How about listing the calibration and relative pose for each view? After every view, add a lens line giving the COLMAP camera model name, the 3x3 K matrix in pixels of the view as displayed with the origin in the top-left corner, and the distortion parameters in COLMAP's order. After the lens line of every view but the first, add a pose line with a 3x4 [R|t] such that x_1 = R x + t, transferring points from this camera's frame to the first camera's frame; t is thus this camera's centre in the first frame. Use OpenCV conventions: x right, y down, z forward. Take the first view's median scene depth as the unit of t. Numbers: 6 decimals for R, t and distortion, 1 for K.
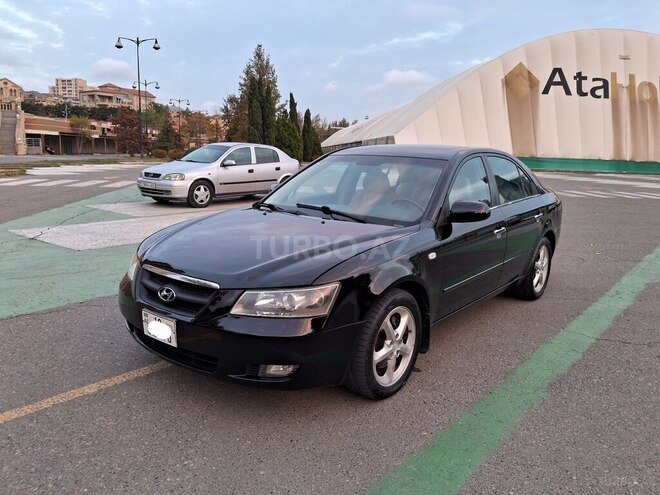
lens RADIAL K [[512.6, 0, 335.1], [0, 512.6, 251.1], [0, 0, 1]] dist [0.031205, -0.086248]
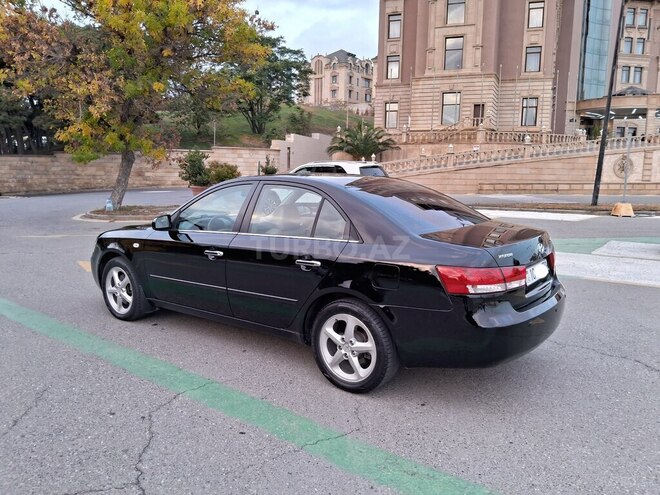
lens RADIAL K [[512.6, 0, 325.9], [0, 512.6, 248.4], [0, 0, 1]] dist [0.031205, -0.086248]
pose [[0.012208, 0.119694, -0.992736, 0.160178], [-0.198957, 0.973249, 0.114898, -0.025166], [0.979932, 0.196109, 0.035695, 0.141097]]
